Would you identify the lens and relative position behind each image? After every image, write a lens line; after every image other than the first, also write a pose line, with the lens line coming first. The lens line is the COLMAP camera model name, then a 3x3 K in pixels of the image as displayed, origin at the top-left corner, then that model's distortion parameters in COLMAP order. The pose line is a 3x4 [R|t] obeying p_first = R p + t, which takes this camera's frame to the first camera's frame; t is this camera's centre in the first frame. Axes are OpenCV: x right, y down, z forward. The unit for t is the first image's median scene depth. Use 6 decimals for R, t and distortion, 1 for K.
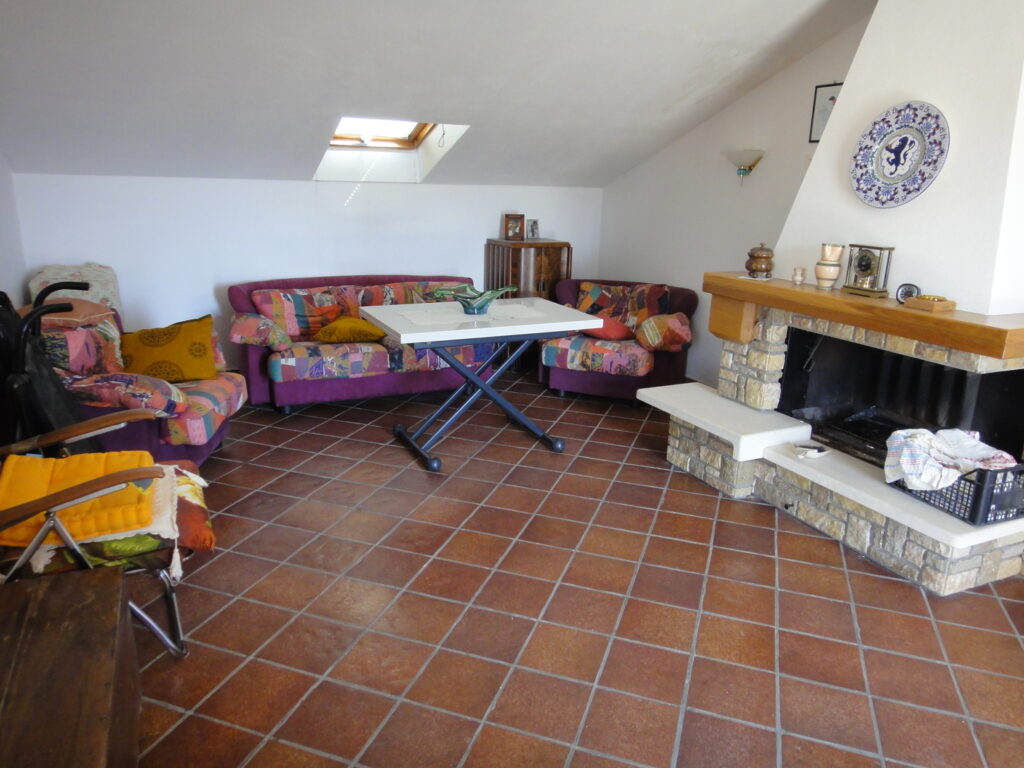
lens RADIAL K [[728.7, 0, 512.0], [0, 728.7, 383.6], [0, 0, 1]] dist [-0.007661, 0.001343]
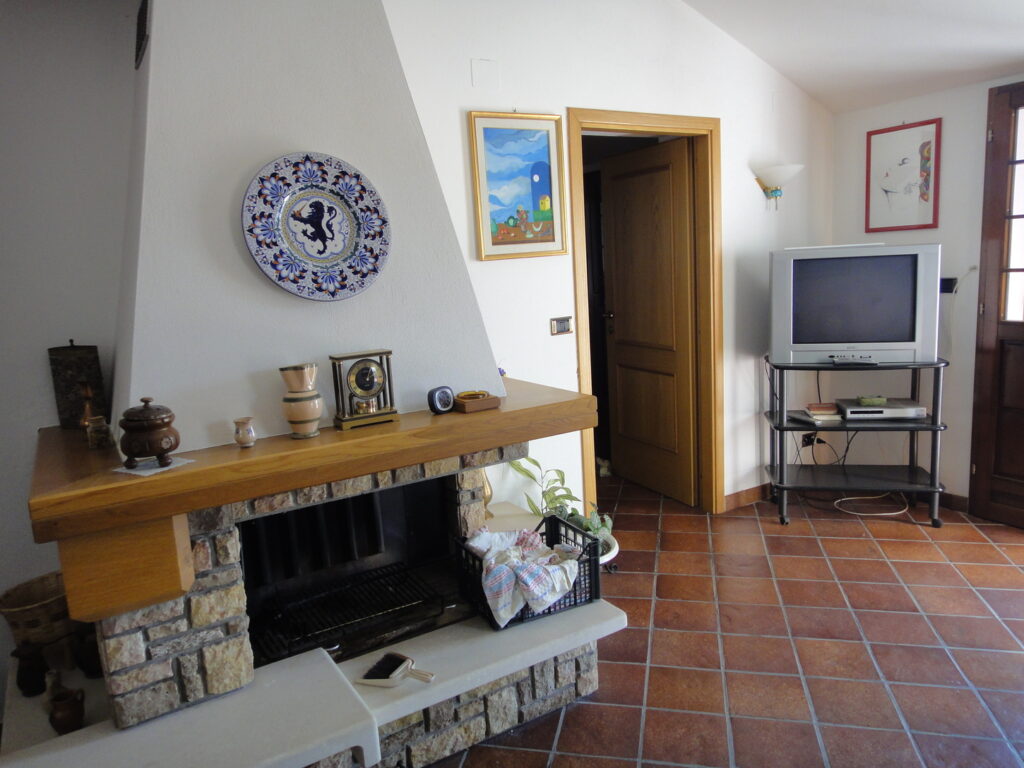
lens RADIAL K [[728.7, 0, 511.5], [0, 728.7, 381.9], [0, 0, 1]] dist [-0.007661, 0.001343]
pose [[-0.110548, -0.186699, 0.976178, -0.198177], [0.322842, 0.922189, 0.212934, -0.265274], [-0.939974, 0.338691, -0.041672, 0.903512]]
